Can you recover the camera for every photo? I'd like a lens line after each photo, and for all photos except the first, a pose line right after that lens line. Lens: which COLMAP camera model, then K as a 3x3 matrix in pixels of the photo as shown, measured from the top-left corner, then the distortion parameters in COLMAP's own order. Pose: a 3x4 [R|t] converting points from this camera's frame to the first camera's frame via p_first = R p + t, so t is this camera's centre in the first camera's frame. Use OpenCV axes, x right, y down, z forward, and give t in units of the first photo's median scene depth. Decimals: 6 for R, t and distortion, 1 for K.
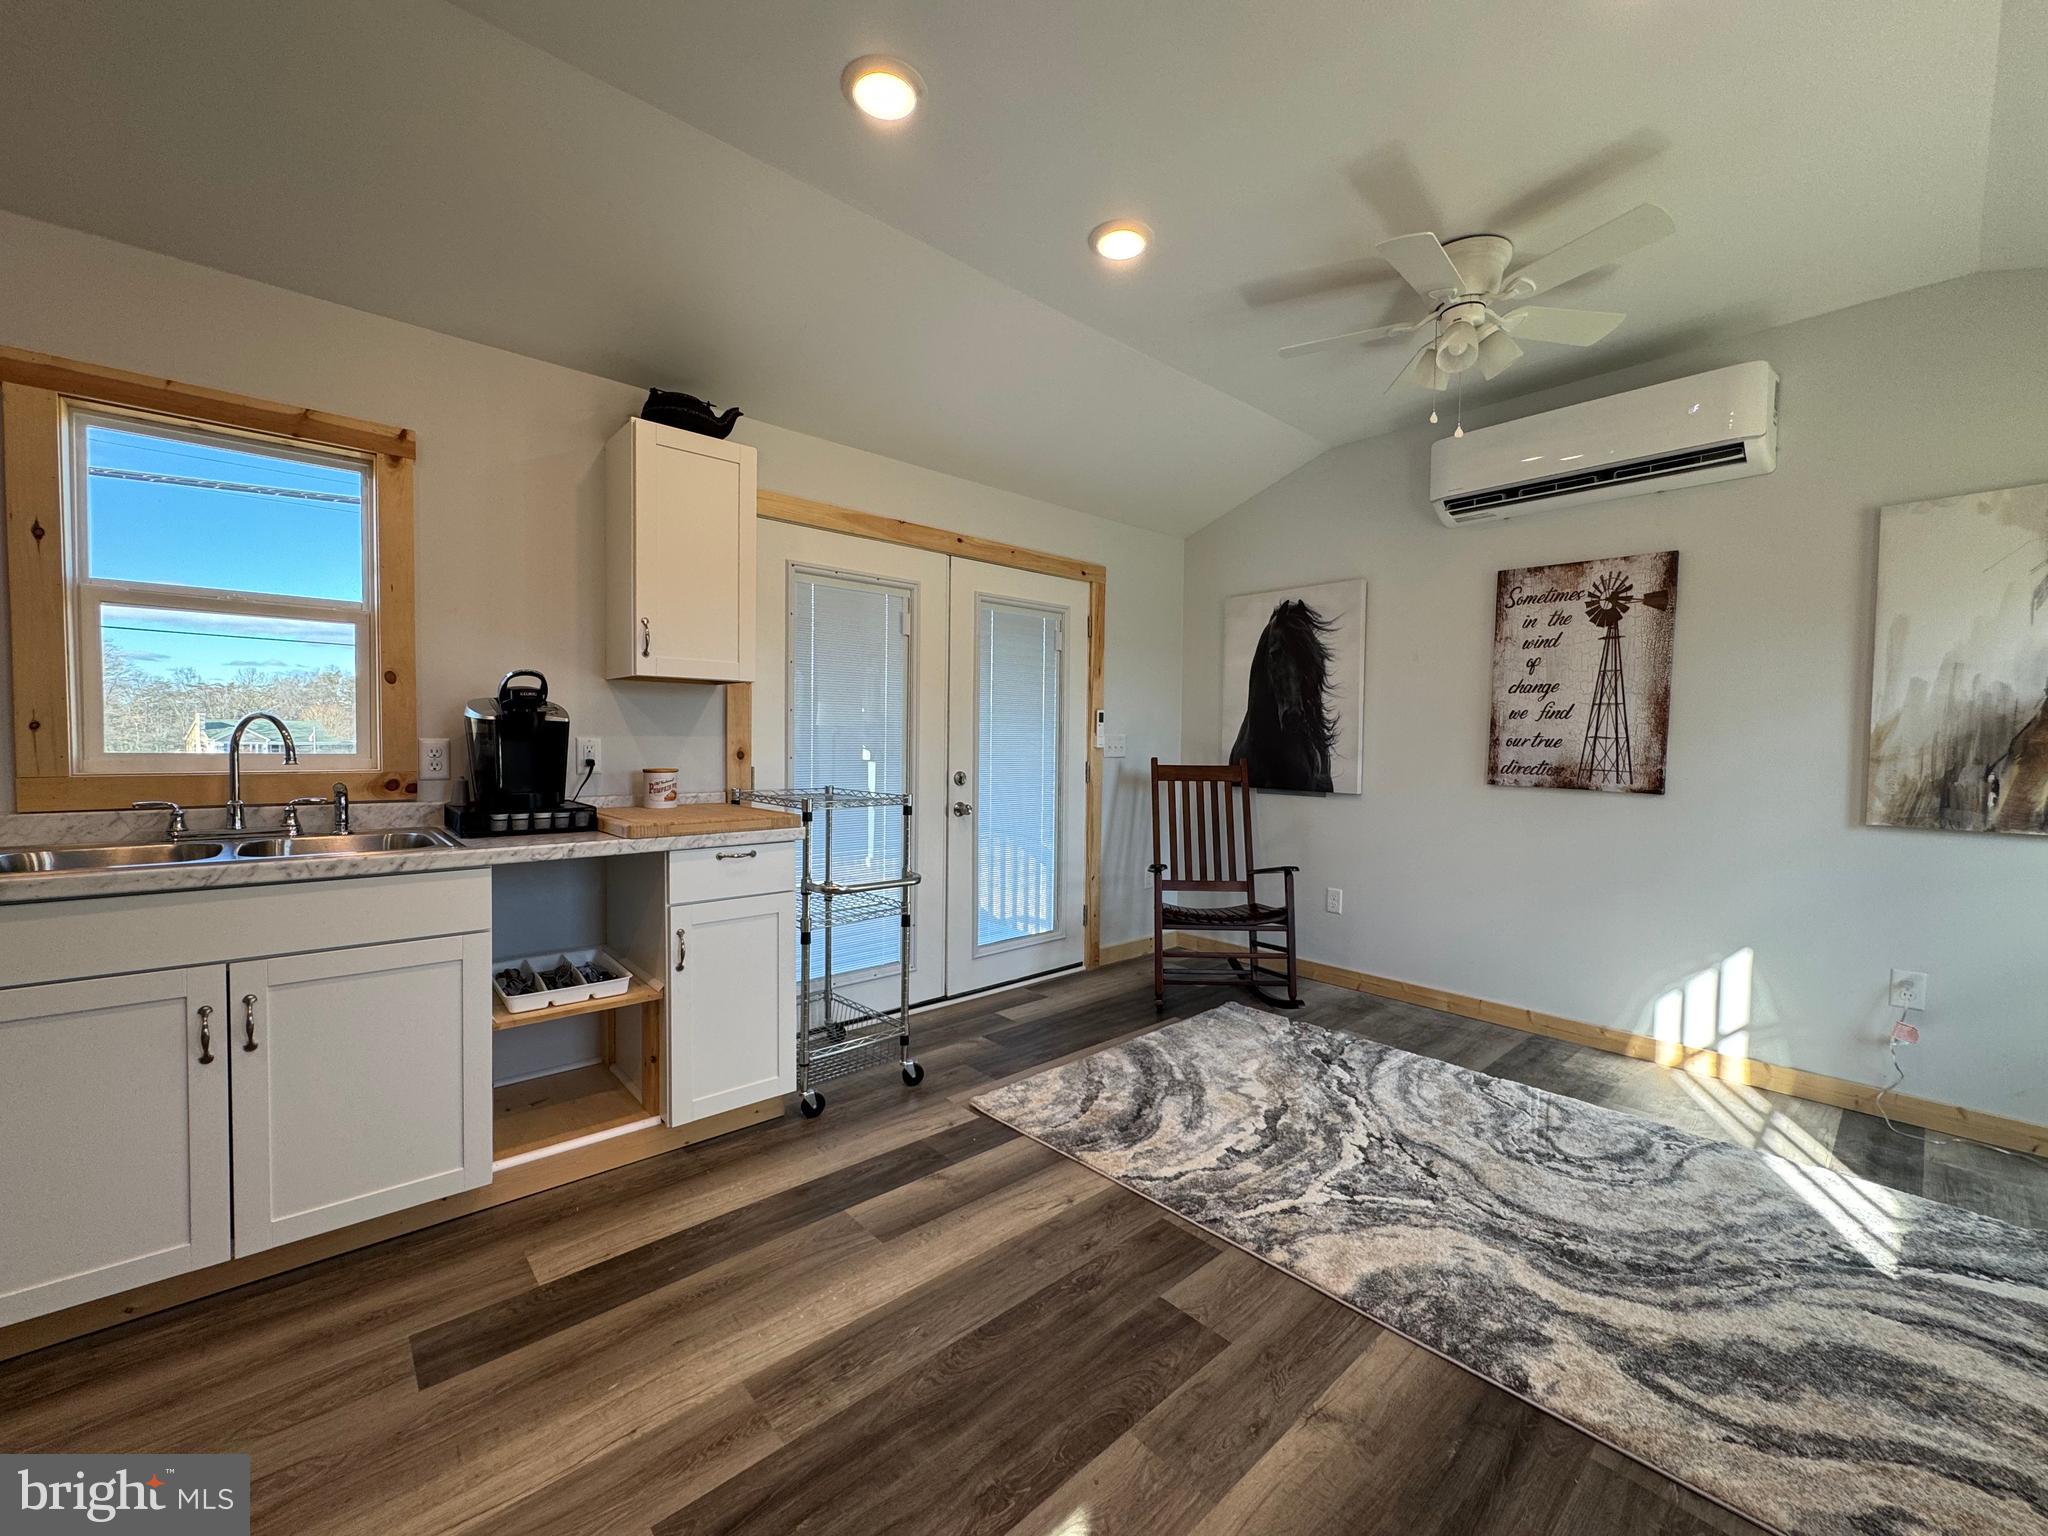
lens RADIAL K [[814.4, 0, 1024.0], [0, 814.4, 768.0], [0, 0, 1]] dist [-0.003624, 0.000756]
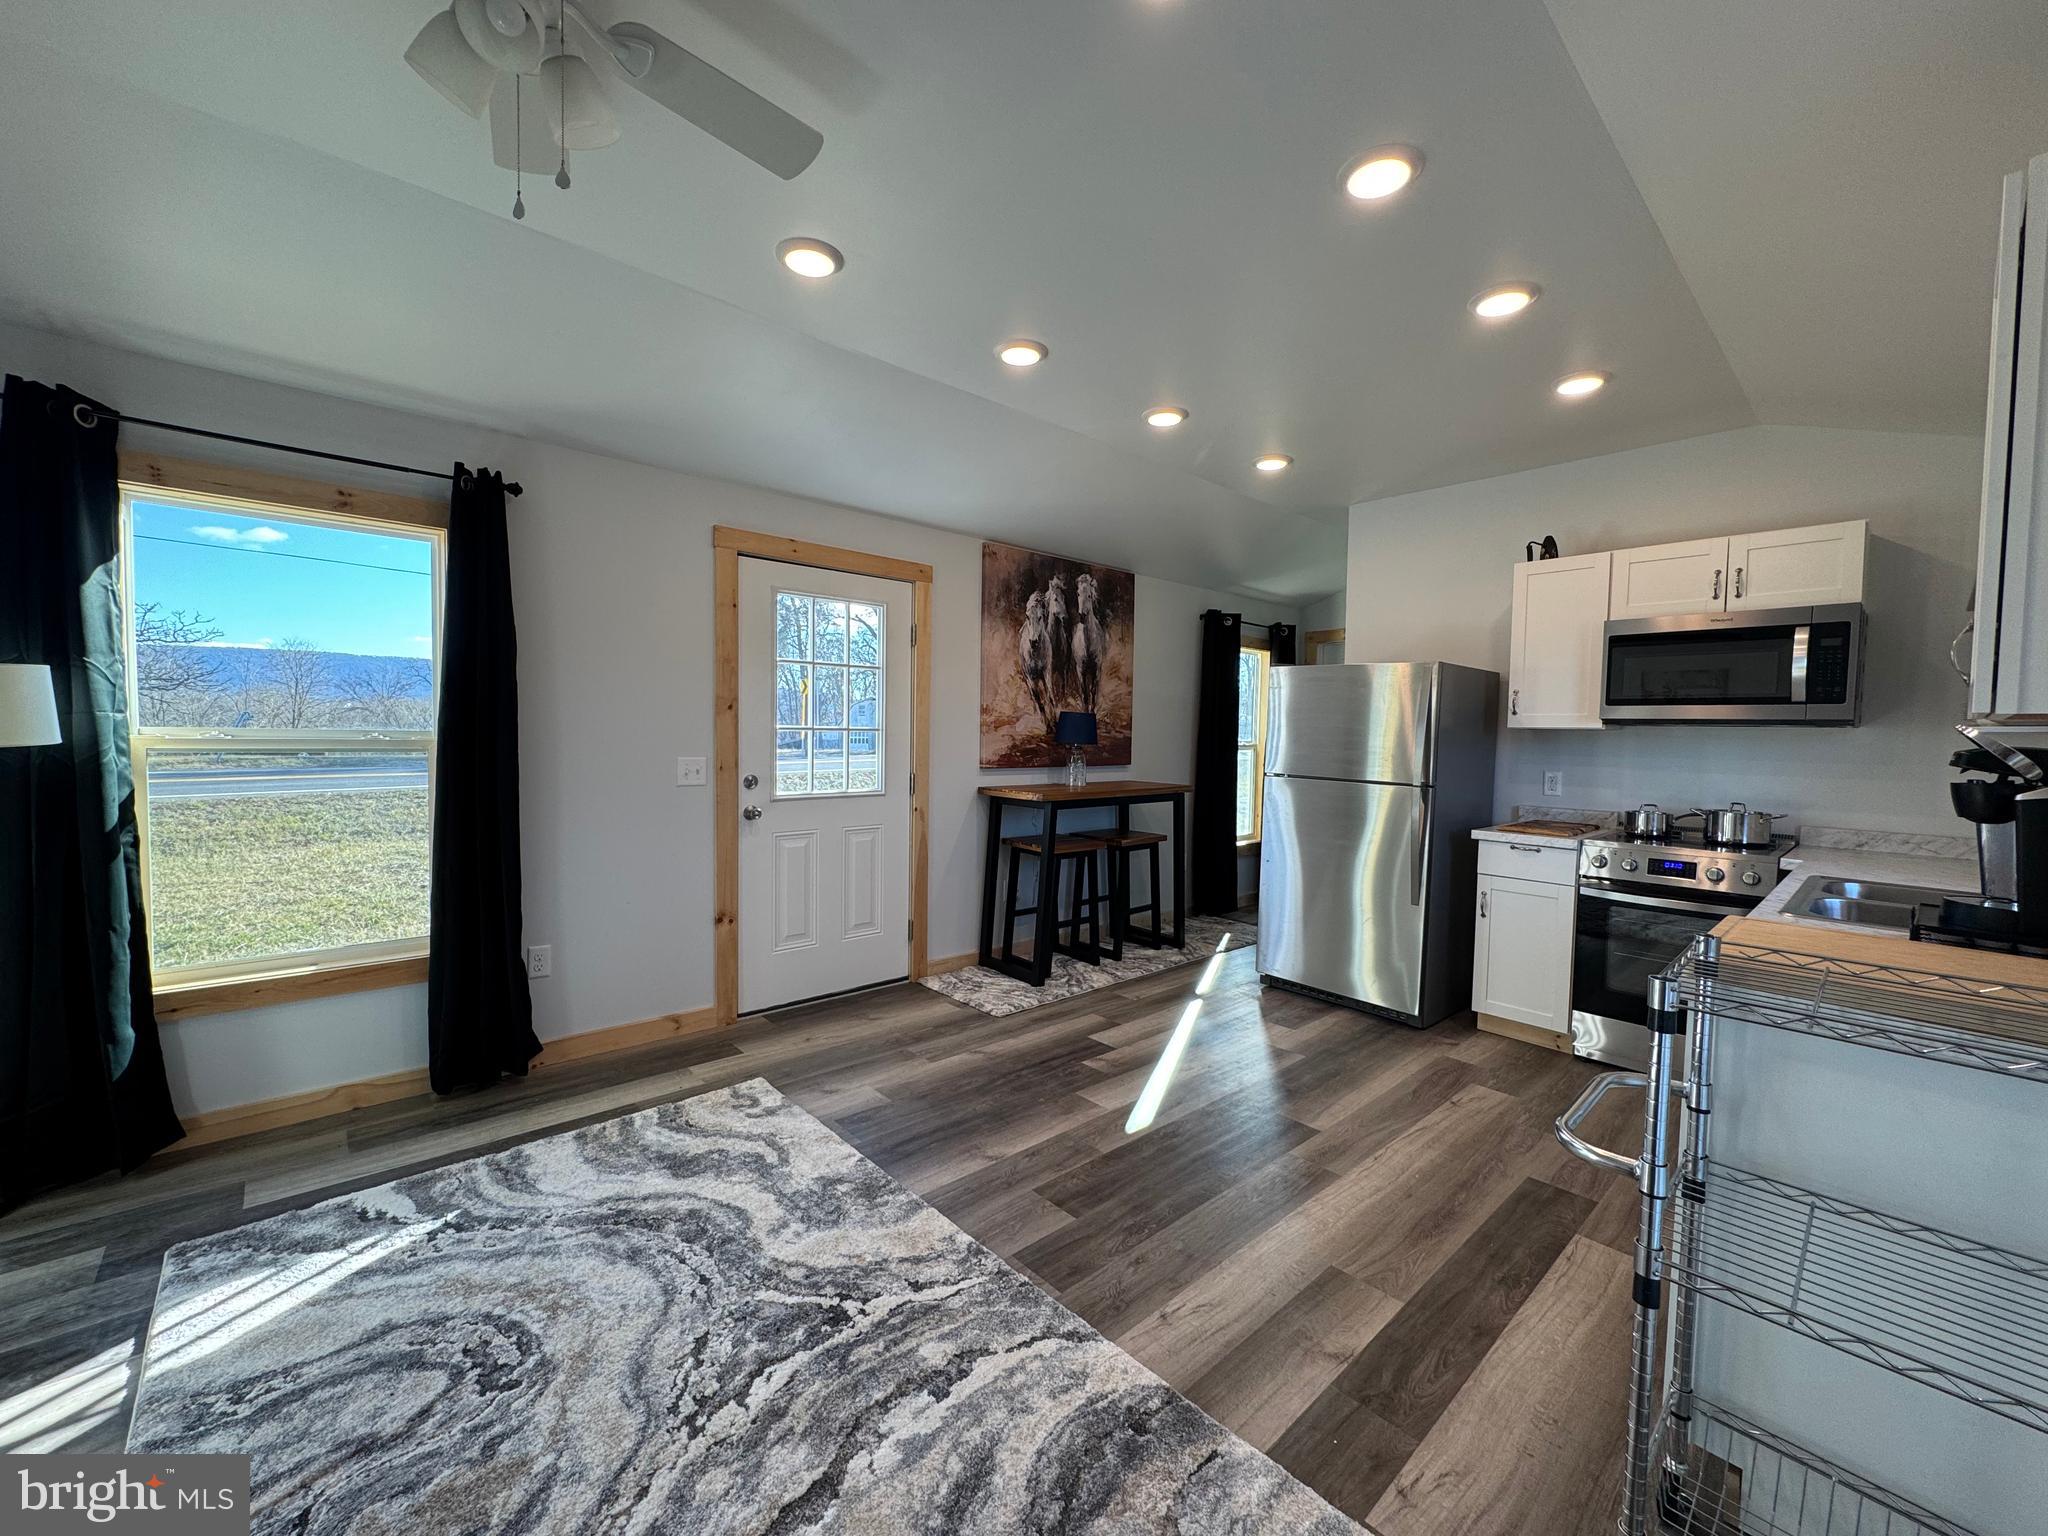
lens RADIAL K [[814.4, 0, 1024.0], [0, 814.4, 768.0], [0, 0, 1]] dist [-0.003624, 0.000756]
pose [[-0.999451, -0.032845, -0.004251, 0.207716], [-0.033083, 0.996074, 0.082106, -0.109378], [0.001538, 0.082202, -0.996615, 1.646935]]
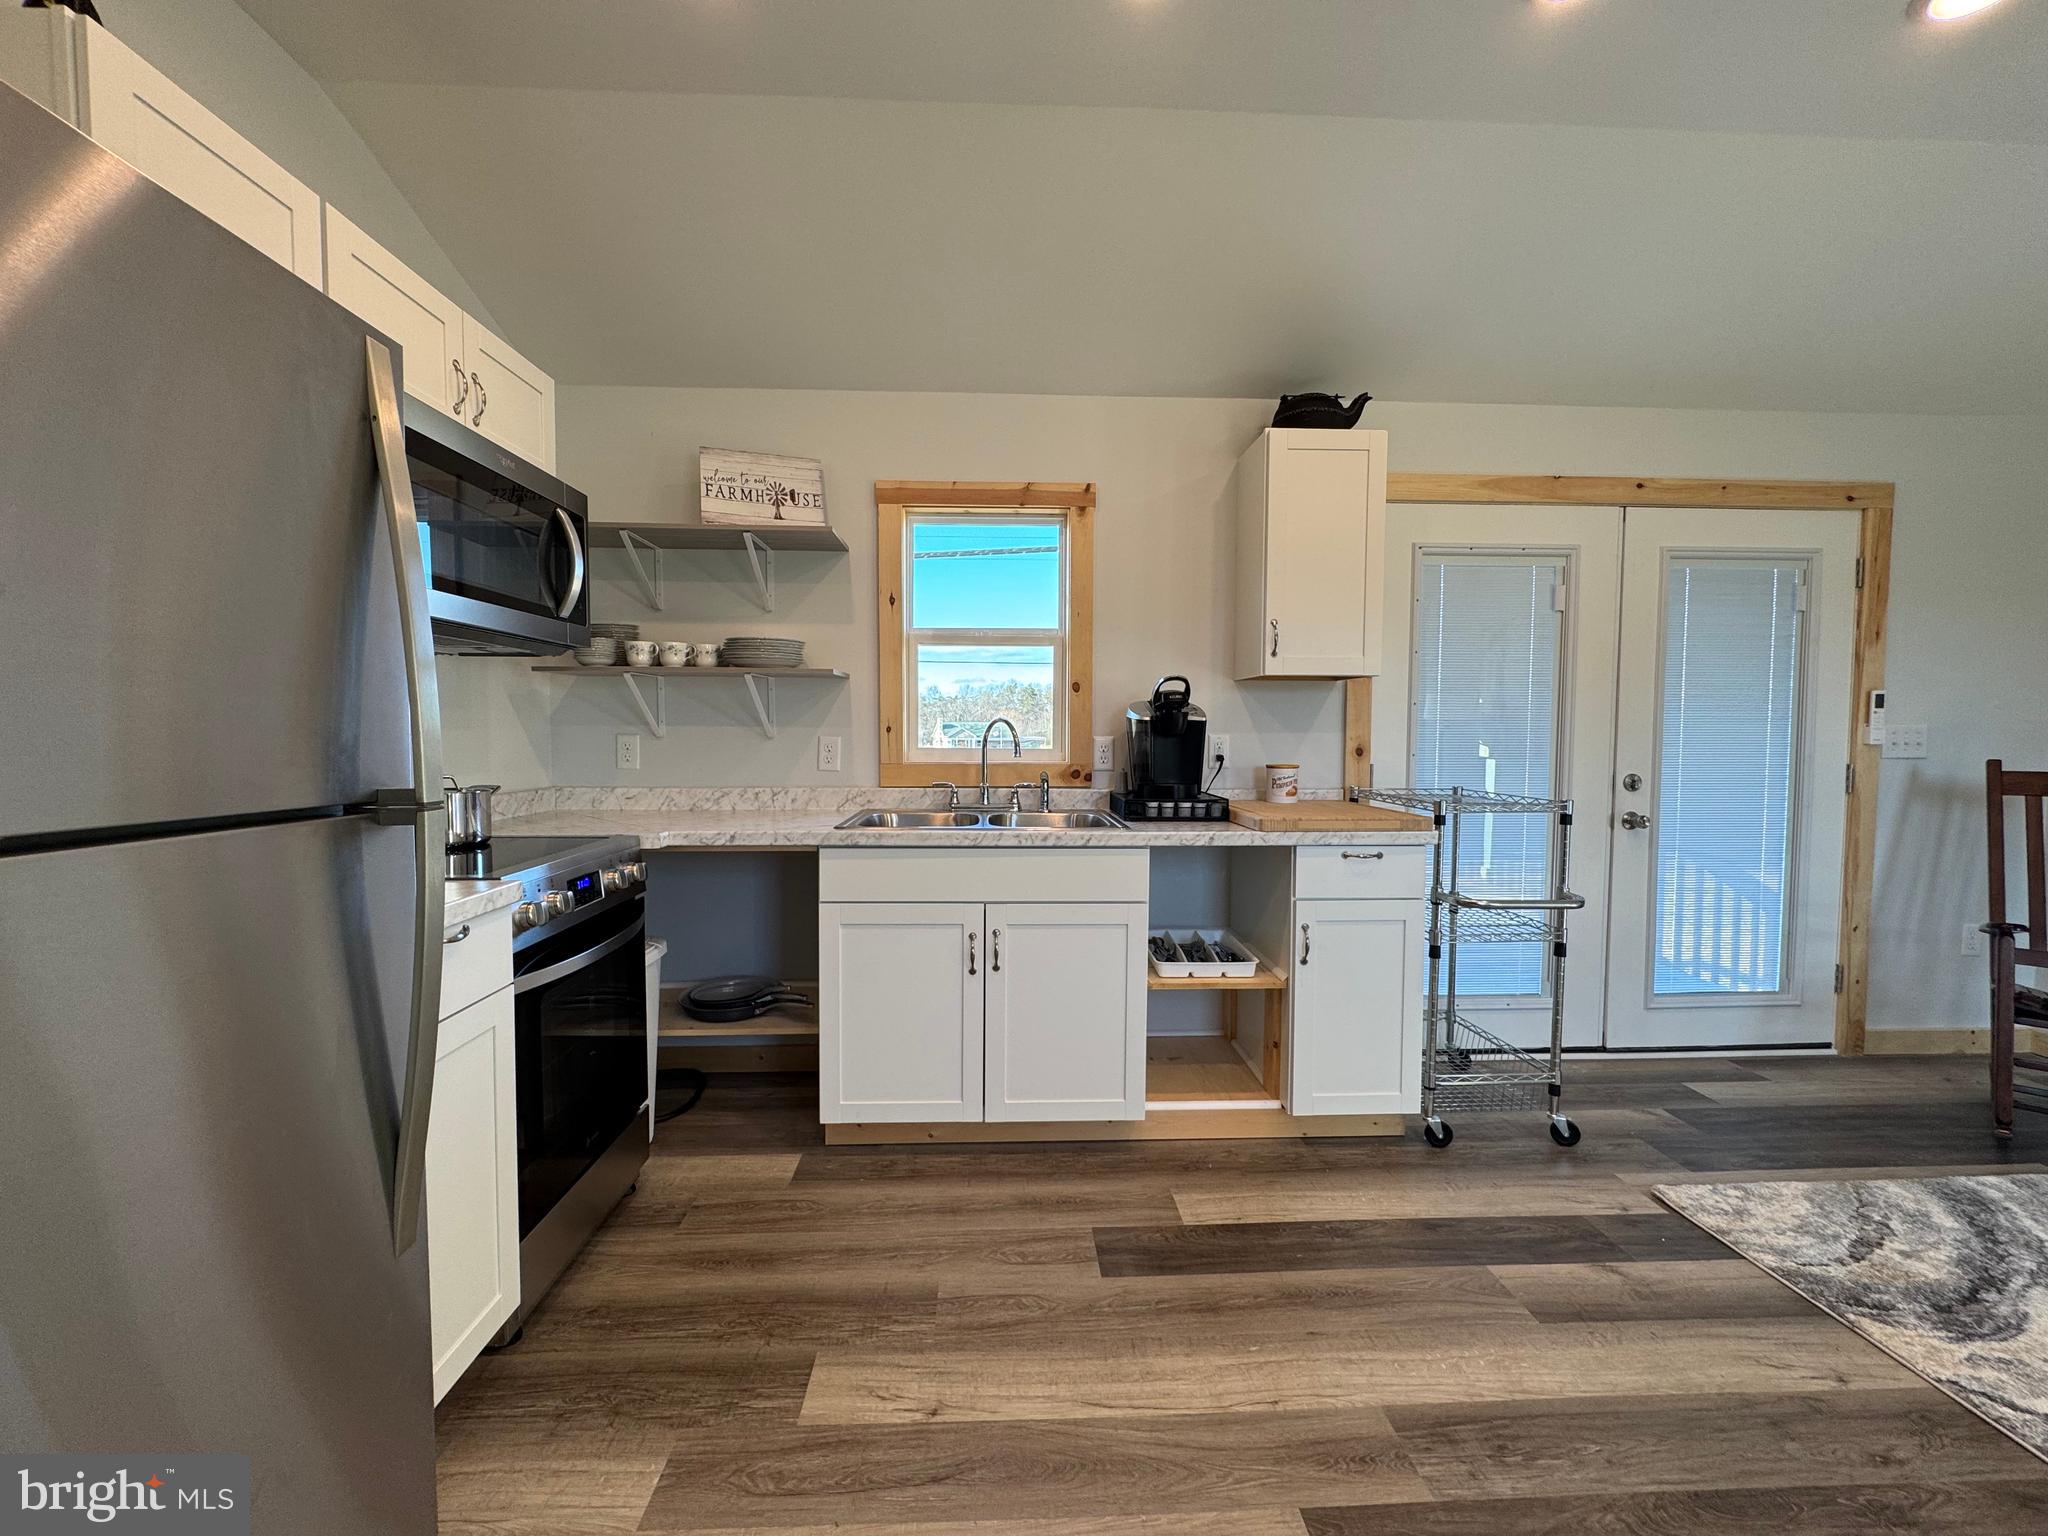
lens RADIAL K [[814.4, 0, 1024.0], [0, 814.4, 768.0], [0, 0, 1]] dist [-0.003624, 0.000756]
pose [[0.772612, 0.019902, -0.634566, -0.051450], [-0.015805, 0.999802, 0.012114, -0.002471], [0.634681, 0.000671, 0.772774, -0.006742]]
